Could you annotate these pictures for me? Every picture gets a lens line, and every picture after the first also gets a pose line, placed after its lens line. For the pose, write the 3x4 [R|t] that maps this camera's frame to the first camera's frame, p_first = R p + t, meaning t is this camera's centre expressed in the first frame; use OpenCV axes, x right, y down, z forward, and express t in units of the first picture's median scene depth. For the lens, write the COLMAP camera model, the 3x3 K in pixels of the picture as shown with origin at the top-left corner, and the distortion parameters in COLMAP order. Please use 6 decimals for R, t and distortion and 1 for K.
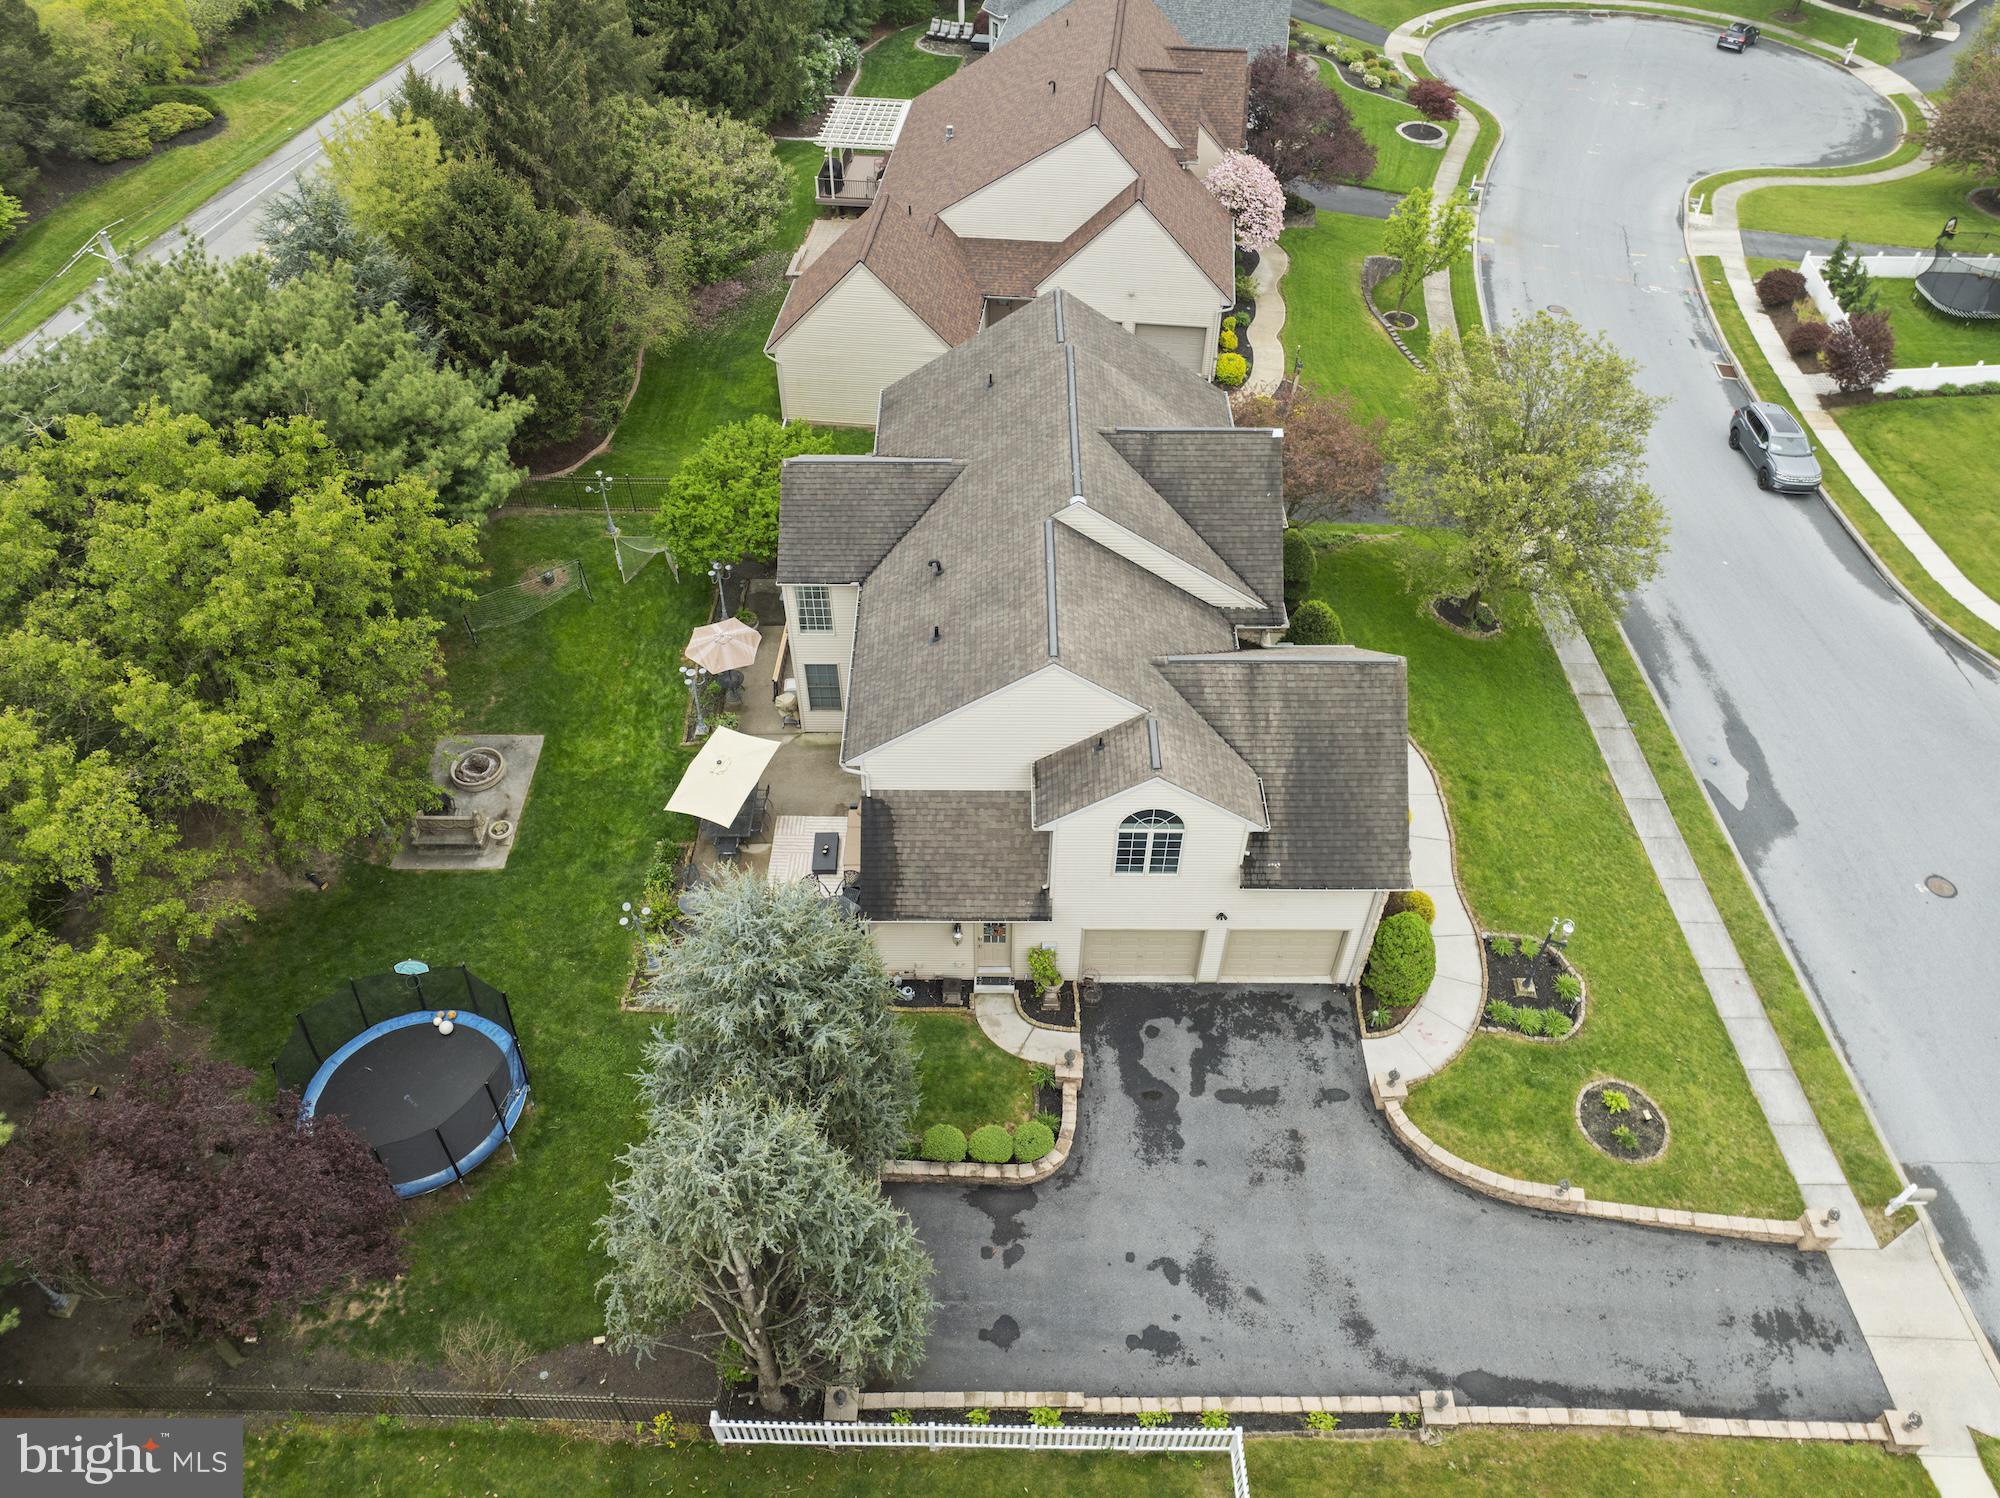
lens RADIAL K [[1414.7, 0, 1007.0], [0, 1414.7, 737.5], [0, 0, 1]] dist [-0.043082, 0.015289]
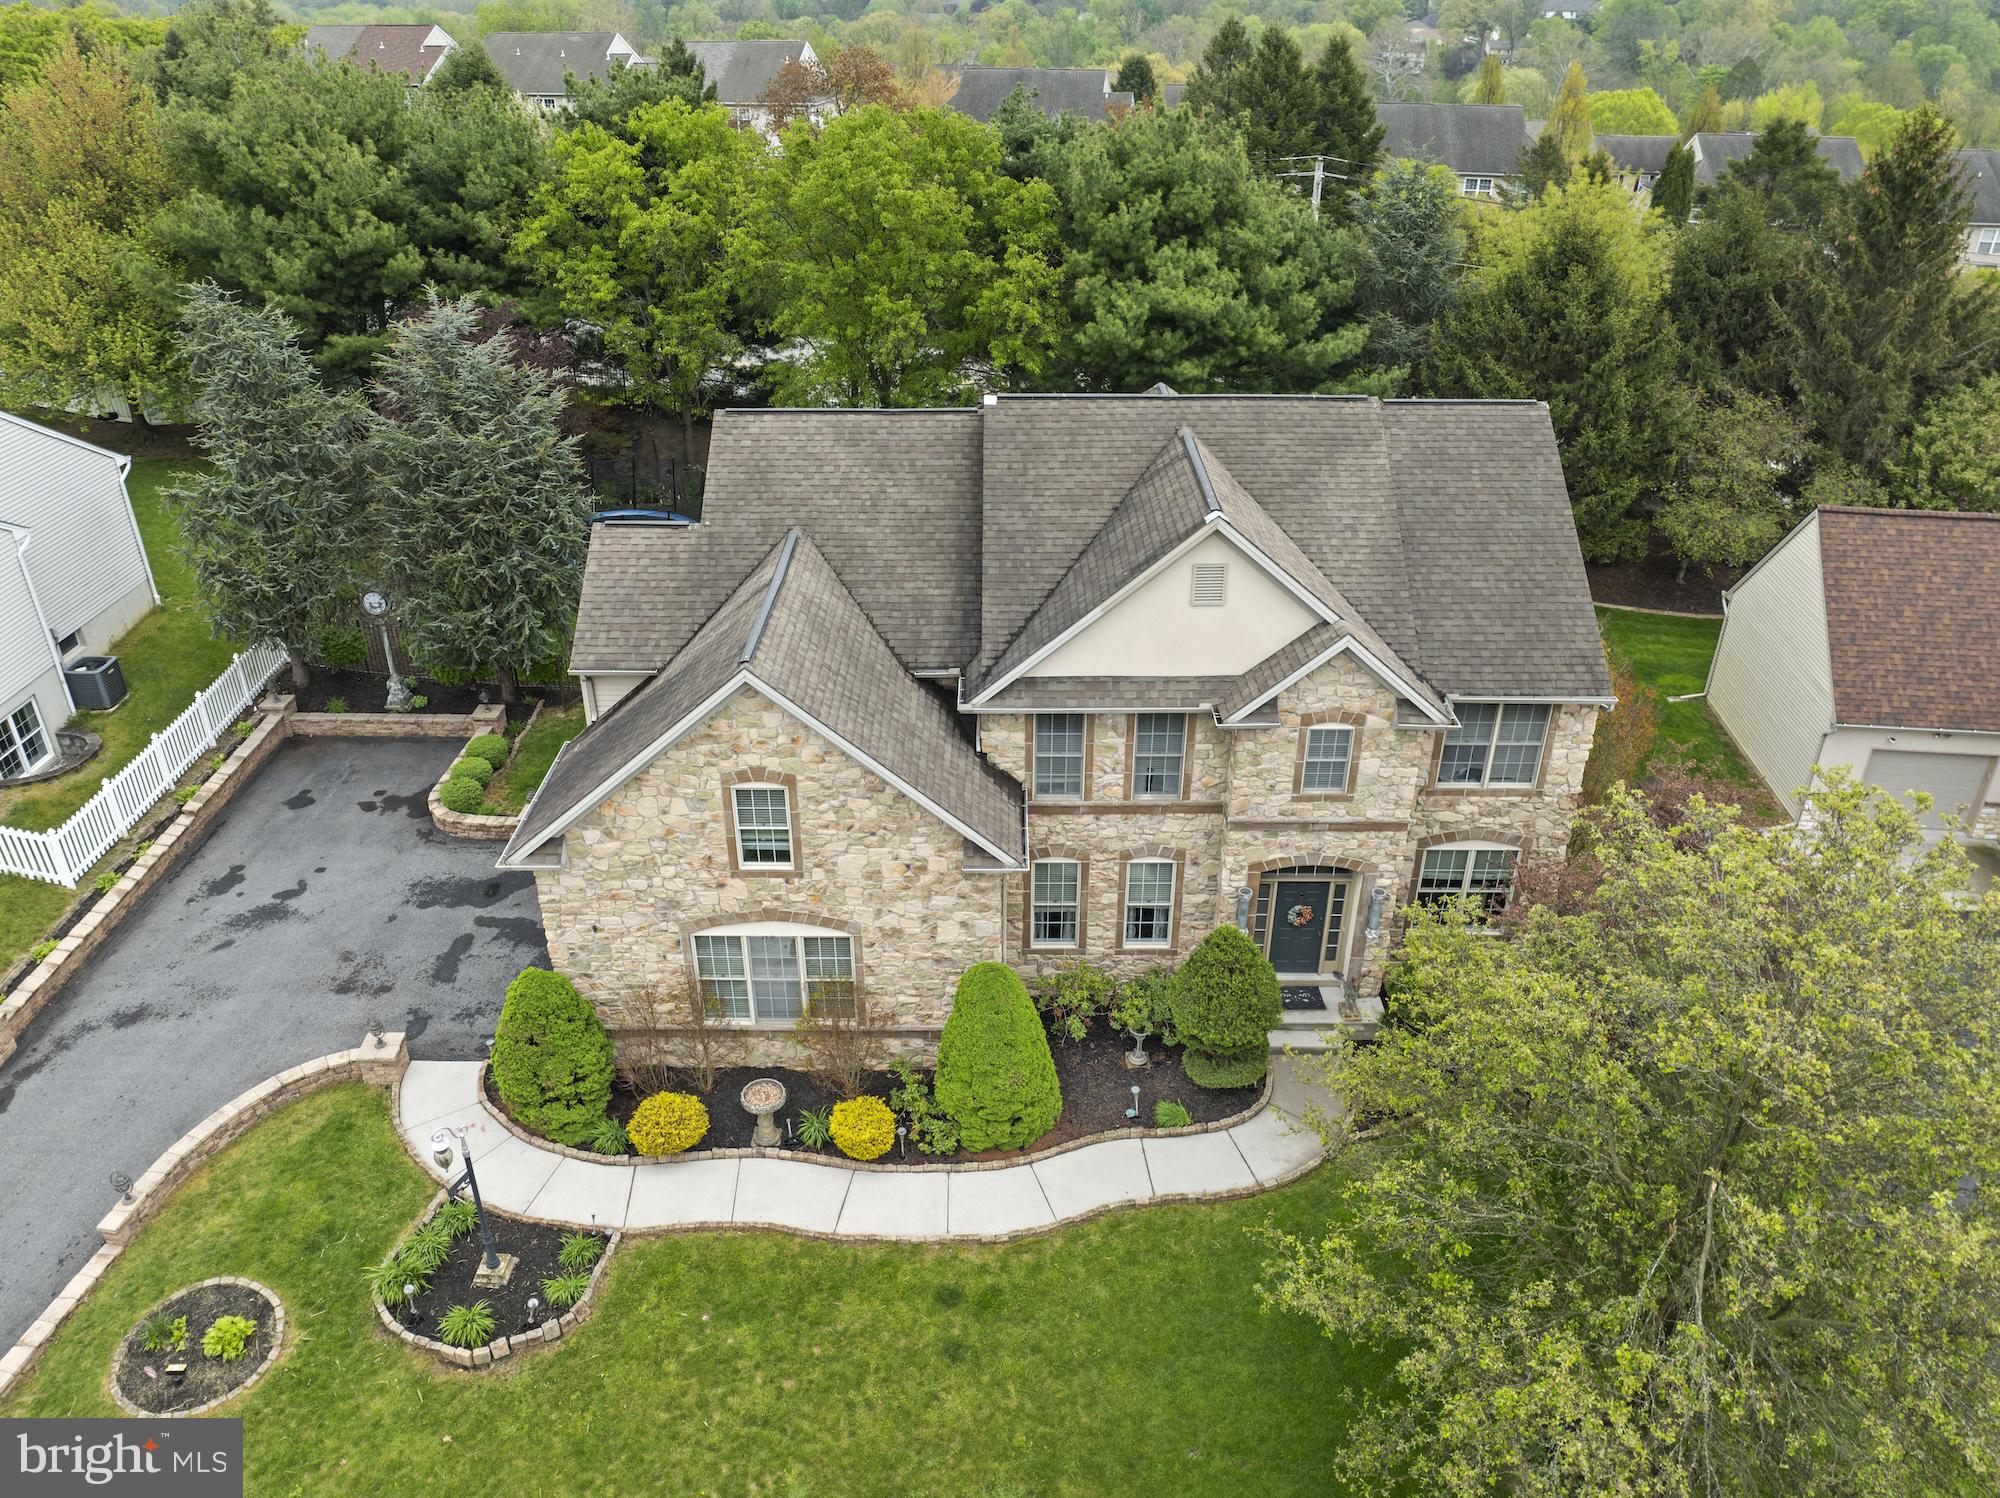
lens RADIAL K [[1414.7, 0, 989.2], [0, 1414.7, 759.6], [0, 0, 1]] dist [-0.043082, 0.015289]
pose [[-0.008633, 0.483925, -0.875067, 0.824828], [-0.720244, 0.604041, 0.341149, -0.312767], [0.693667, 0.633207, 0.343330, 0.868754]]
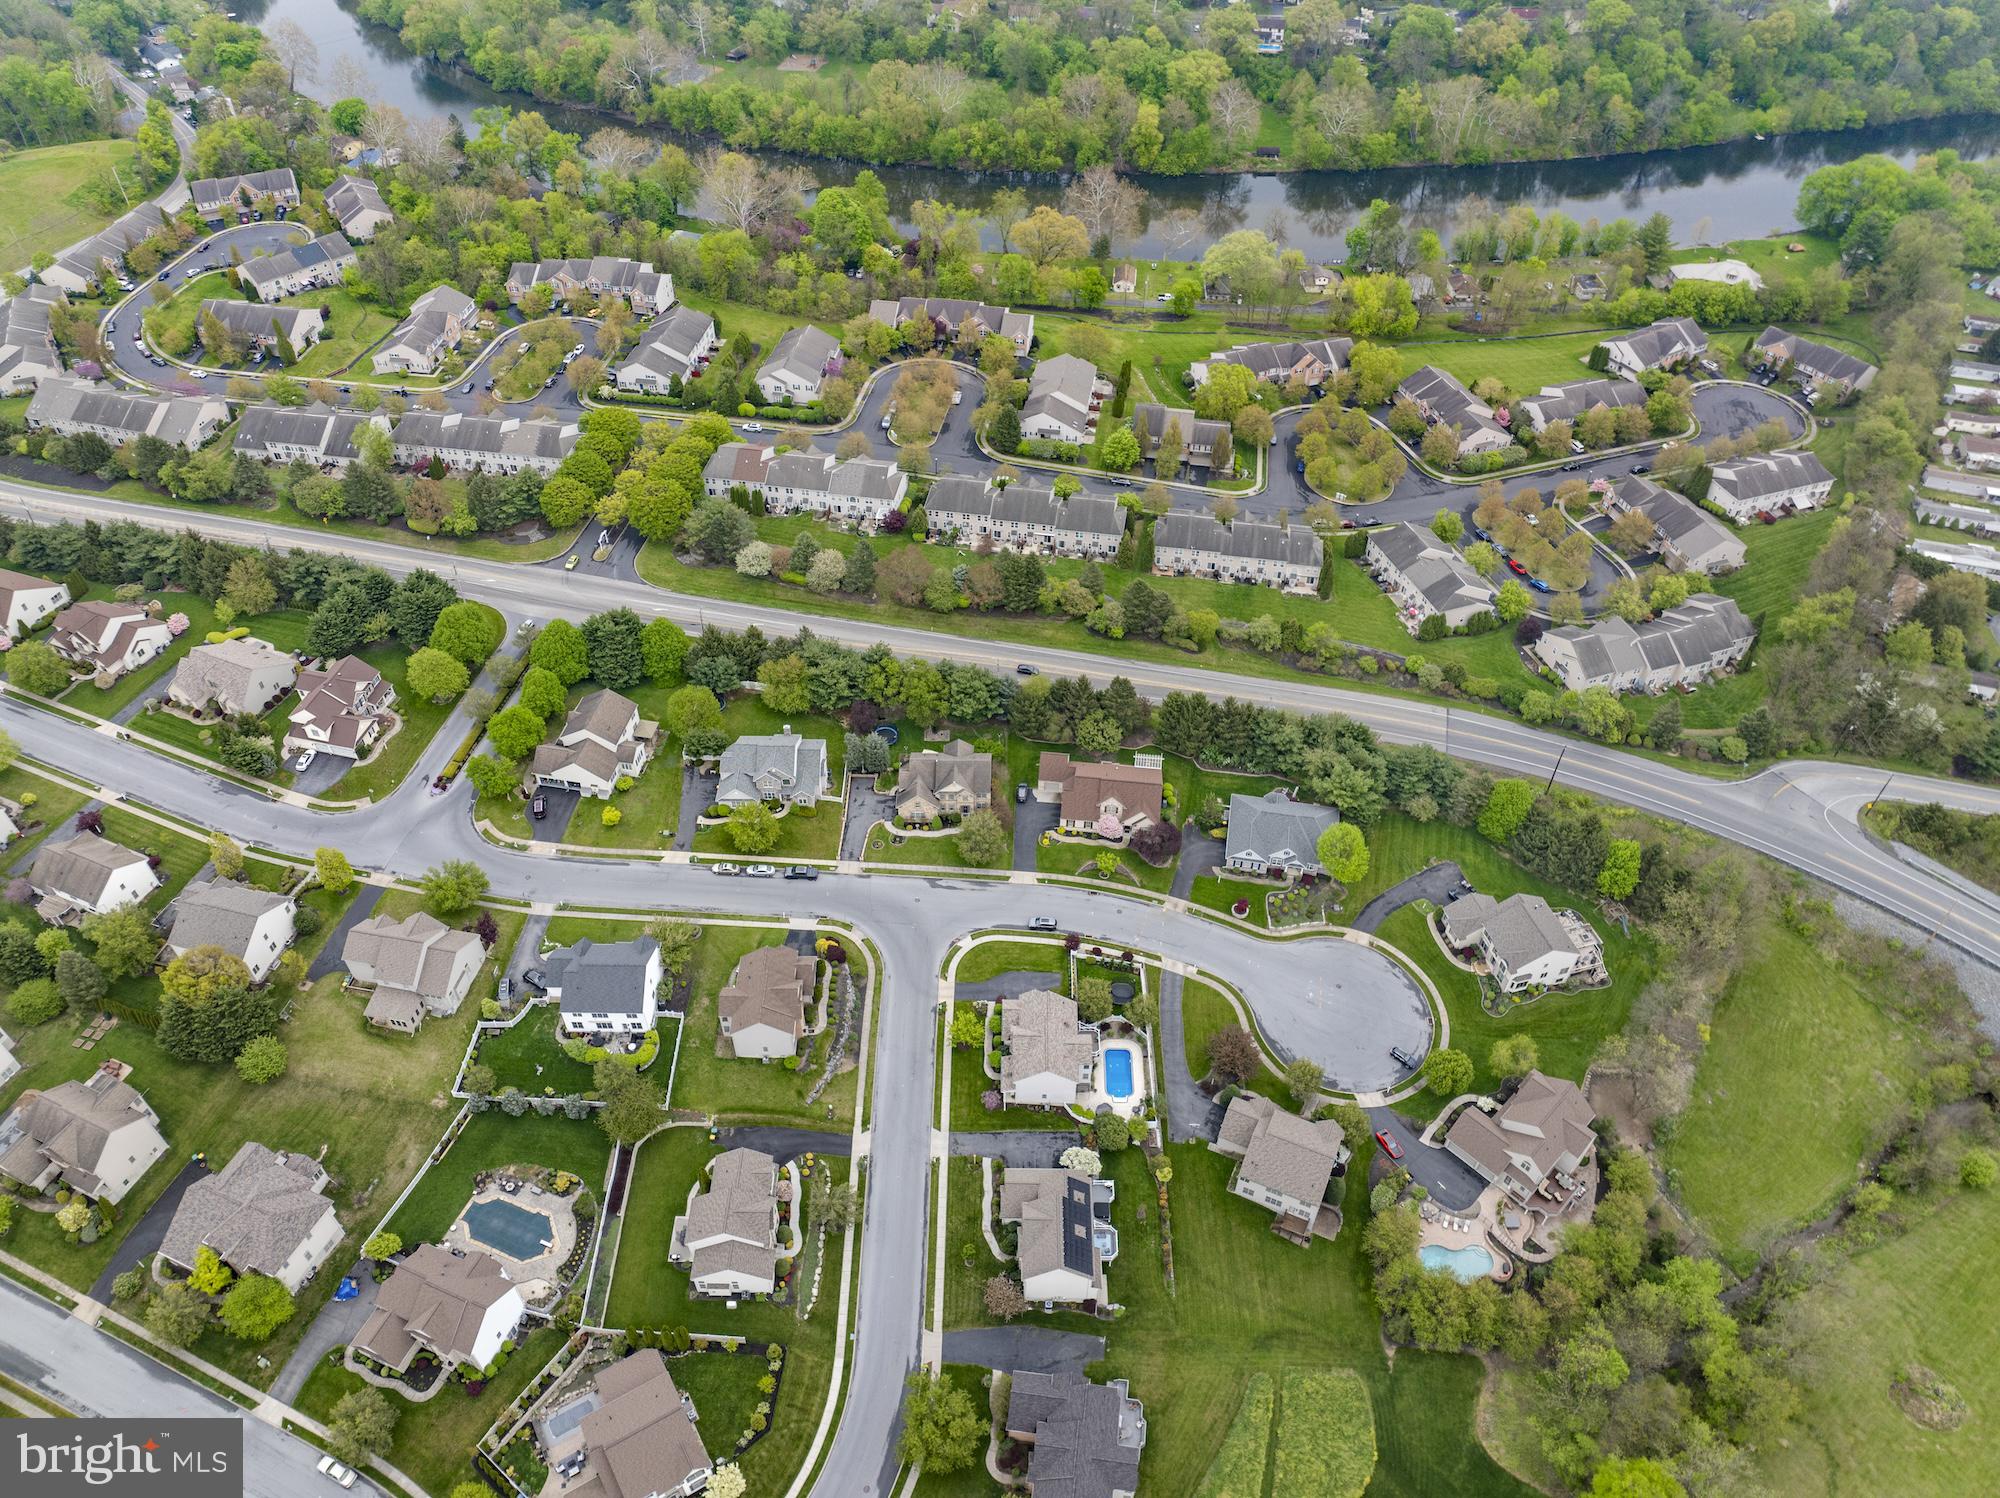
lens RADIAL K [[1414.7, 0, 999.0], [0, 1414.7, 745.8], [0, 0, 1]] dist [-0.043082, 0.015289]
pose [[-0.006318, 0.699052, -0.715043, 5.786087], [-0.726189, 0.488380, 0.483875, -4.392665], [0.687466, 0.522313, 0.504559, -2.879257]]
